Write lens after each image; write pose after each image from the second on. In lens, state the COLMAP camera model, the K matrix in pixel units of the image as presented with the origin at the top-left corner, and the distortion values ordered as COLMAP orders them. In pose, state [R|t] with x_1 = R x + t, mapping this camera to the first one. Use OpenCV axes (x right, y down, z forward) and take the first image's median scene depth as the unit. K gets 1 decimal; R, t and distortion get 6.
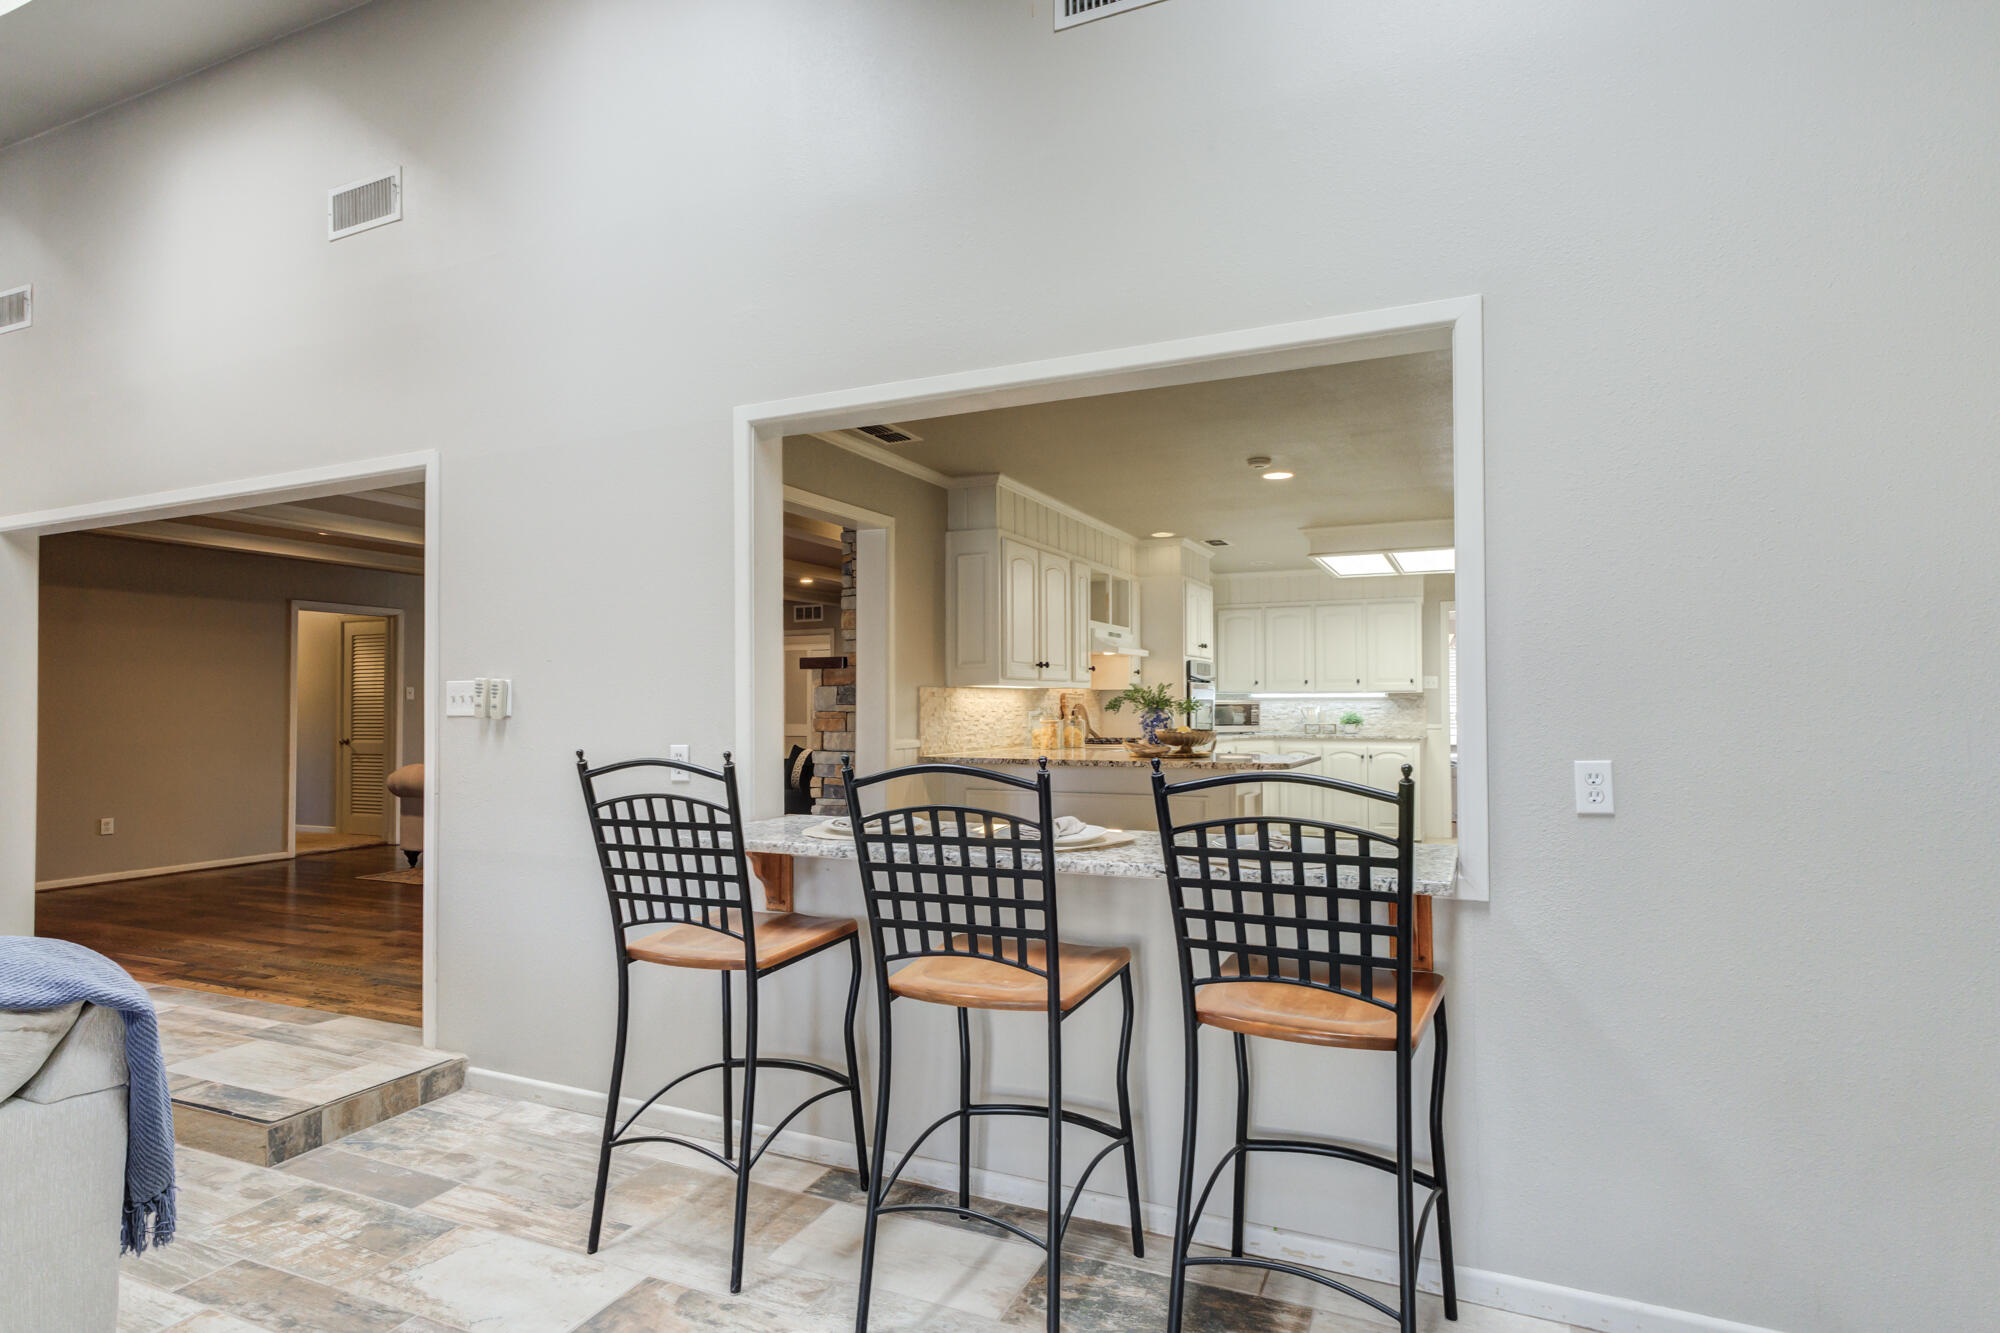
lens RADIAL K [[1033.8, 0, 999.0], [0, 1033.8, 689.0], [0, 0, 1]] dist [0.003261, 0.000671]
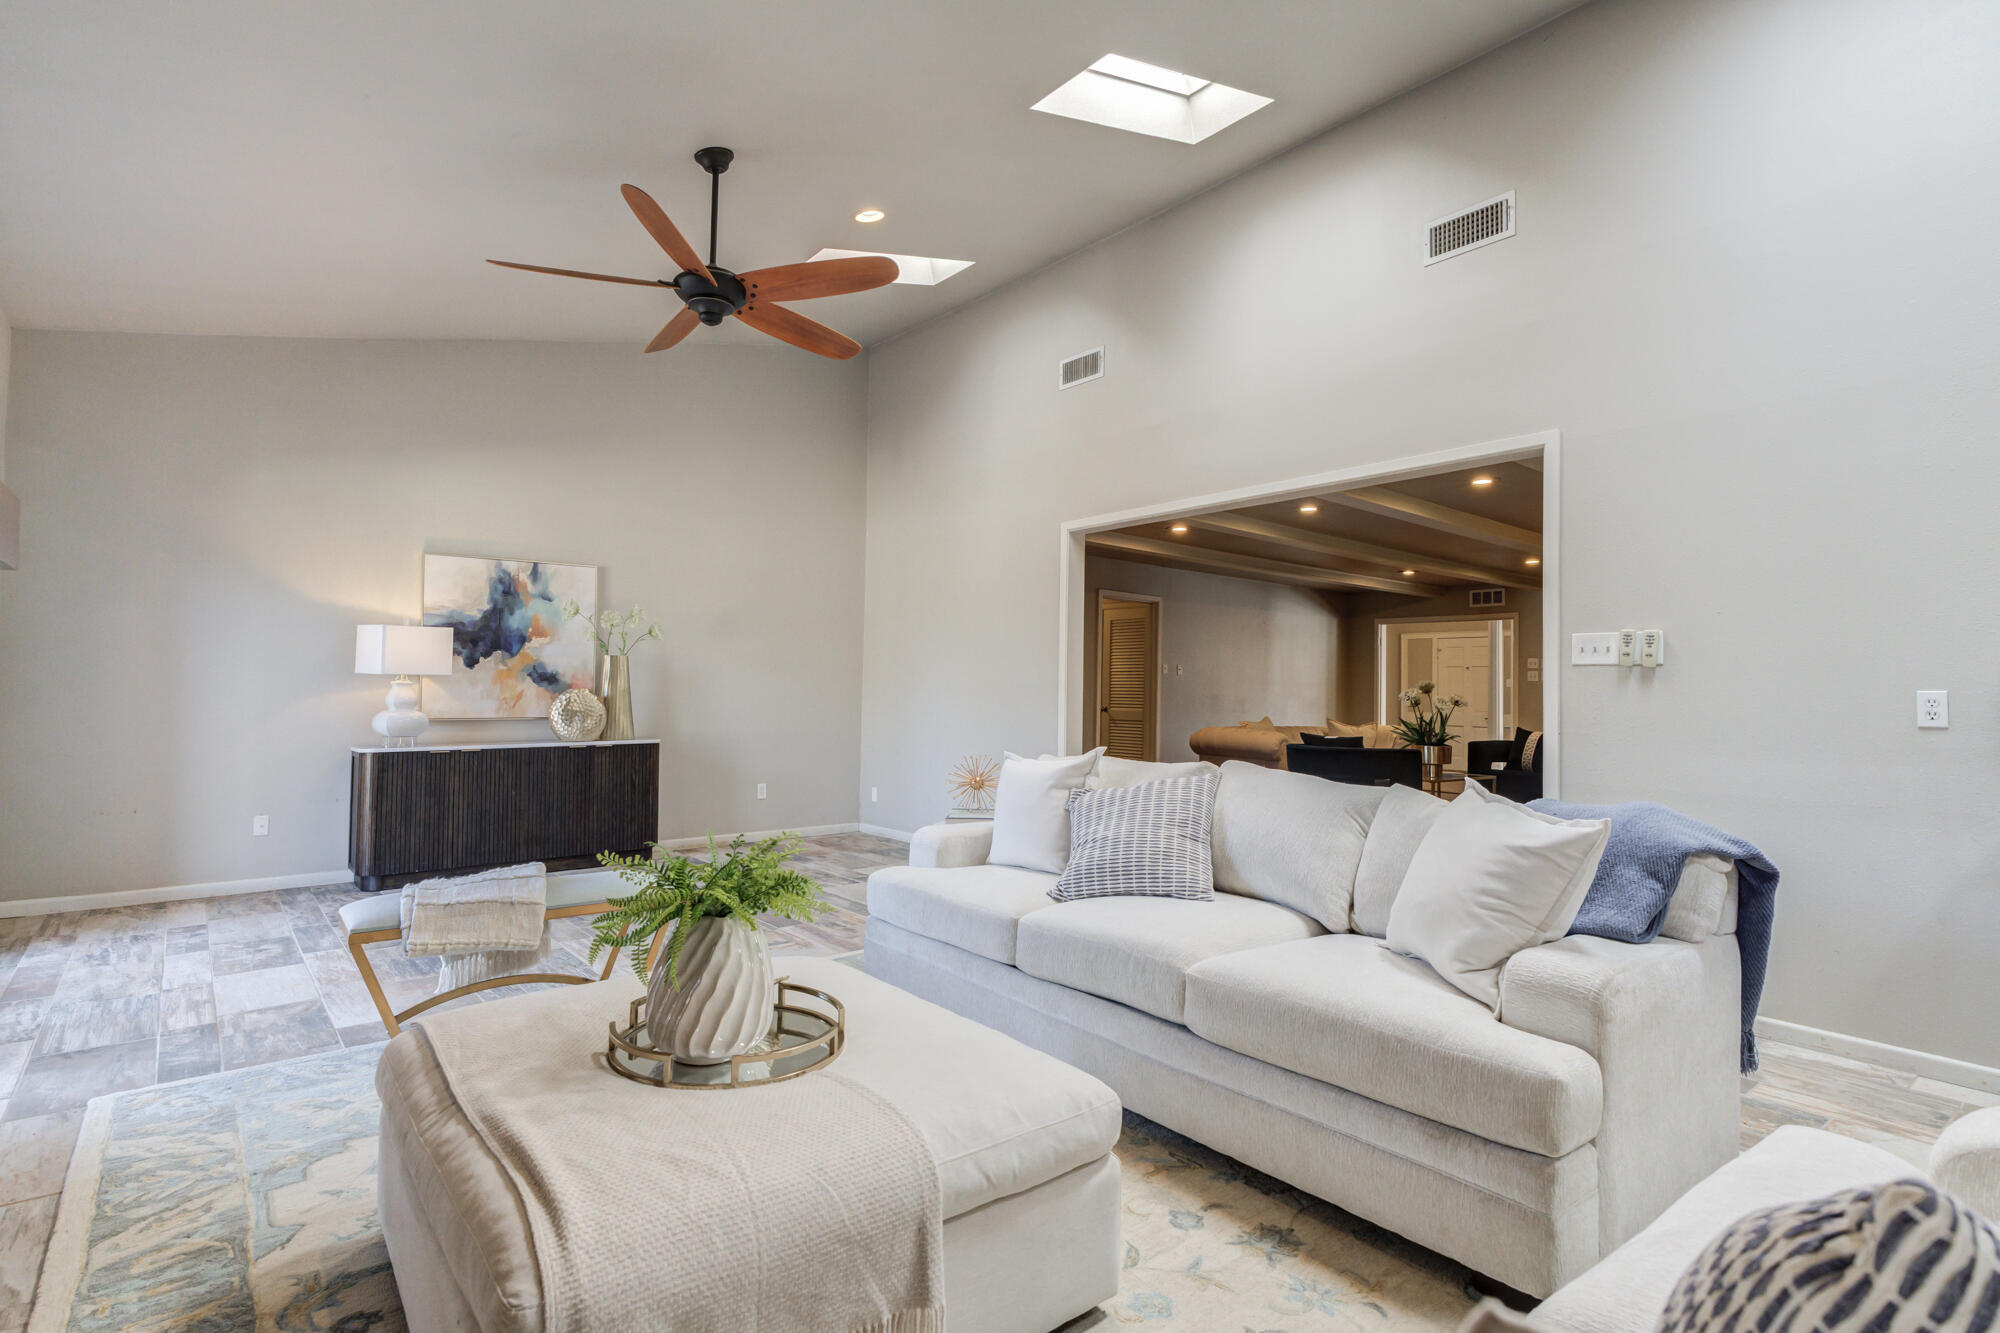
lens RADIAL K [[988.8, 0, 1004.1], [0, 988.8, 662.4], [0, 0, 1]] dist [0.002373, 0.000460]
pose [[0.896889, 0.006288, -0.442210, -0.578835], [-0.016249, 0.999692, -0.018741, 0.050731], [0.441956, 0.023994, 0.896716, -0.222409]]
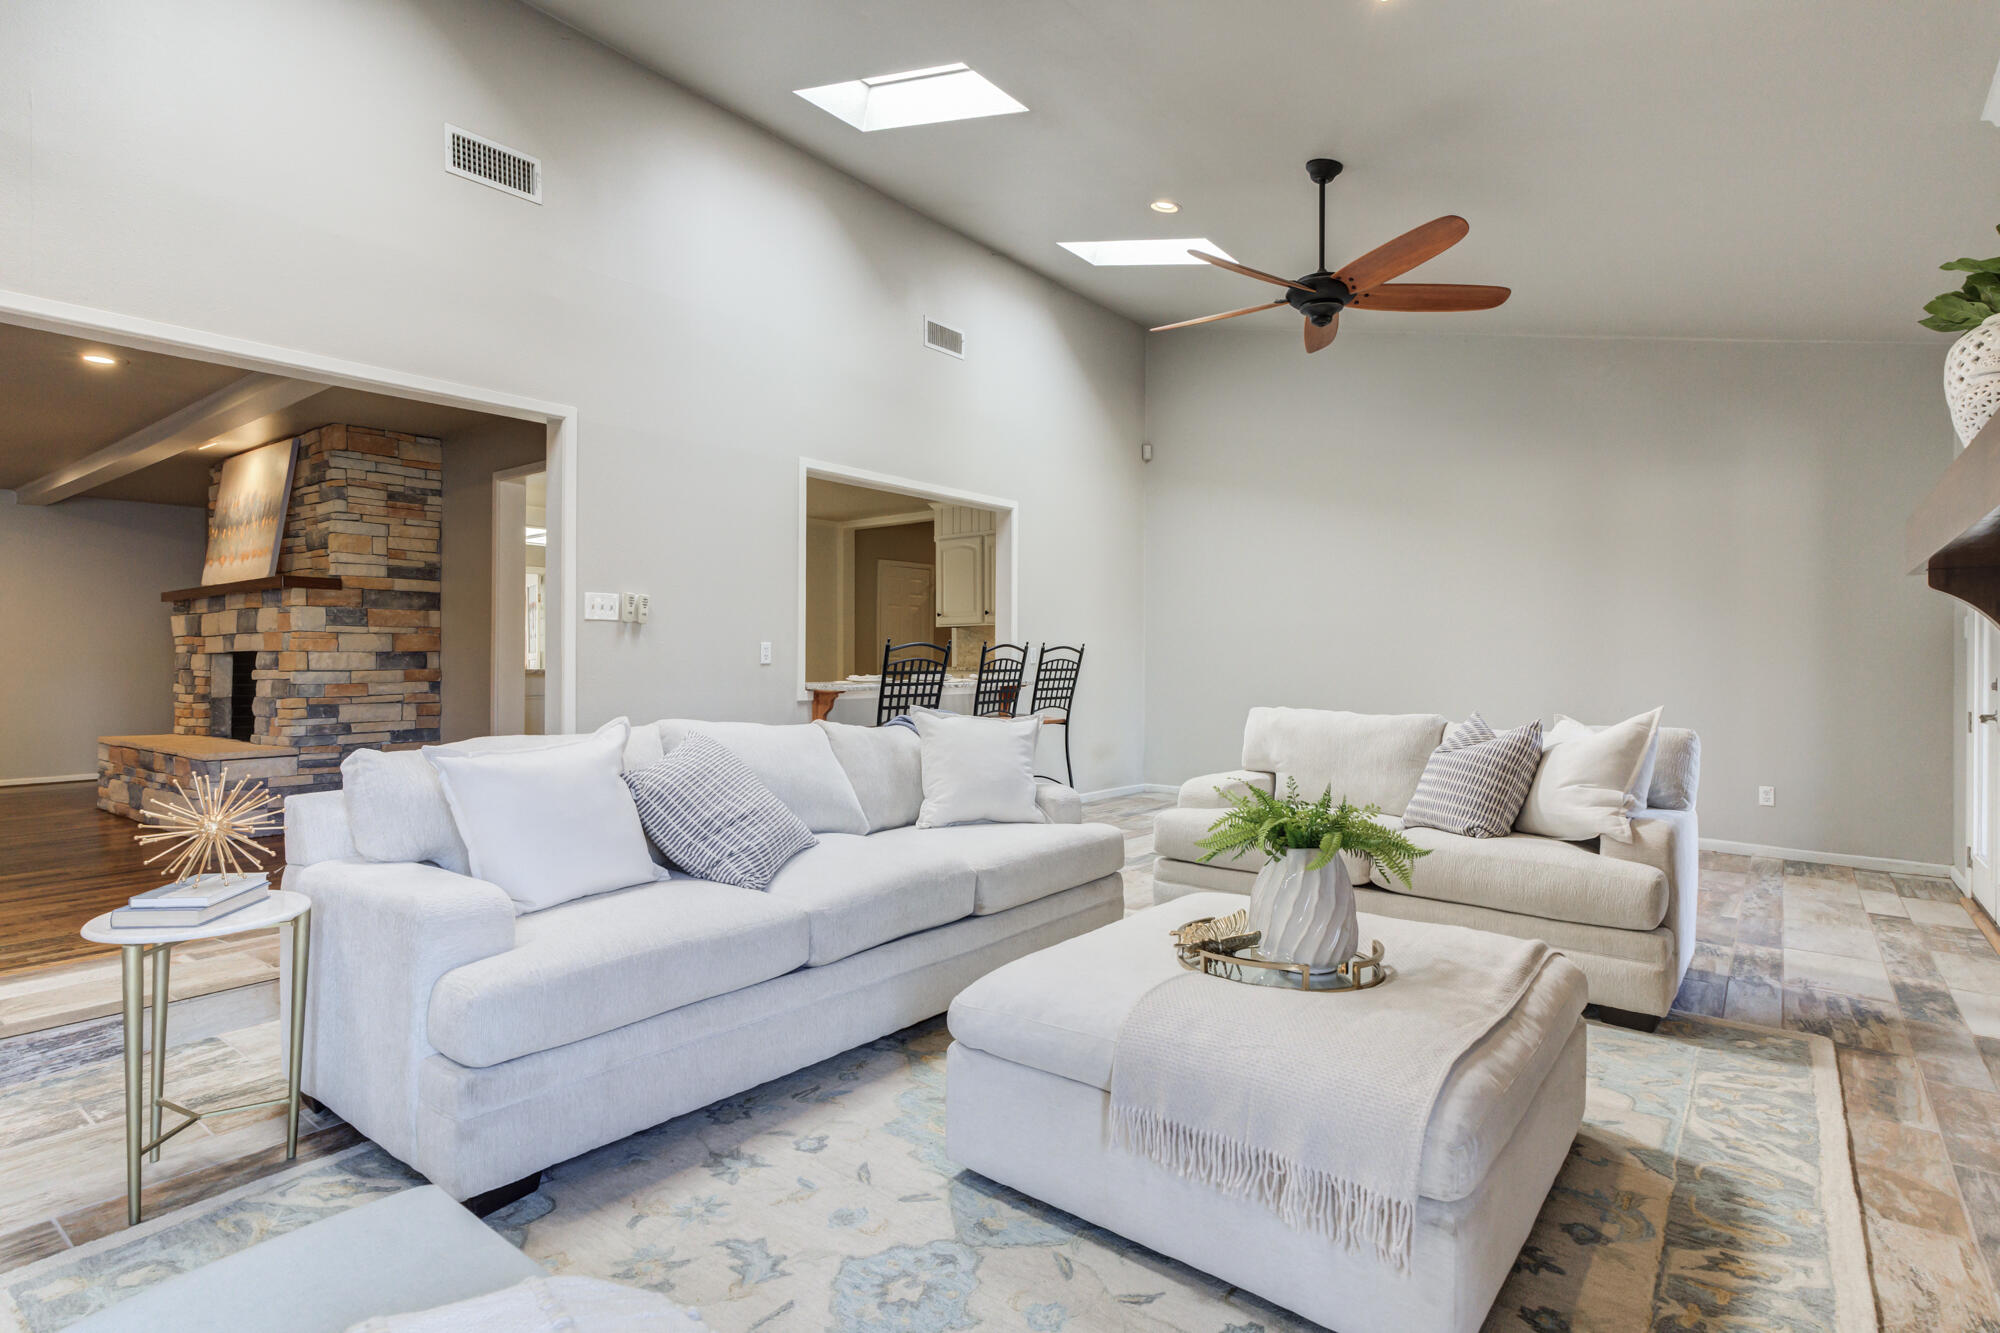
lens RADIAL K [[988.8, 0, 1004.1], [0, 988.8, 662.4], [0, 0, 1]] dist [0.002373, 0.000460]
pose [[0.231572, 0.002770, 0.972814, -1.520384], [-0.013104, 0.999914, 0.000273, 0.068302], [-0.972729, -0.012811, 0.231589, 0.198210]]
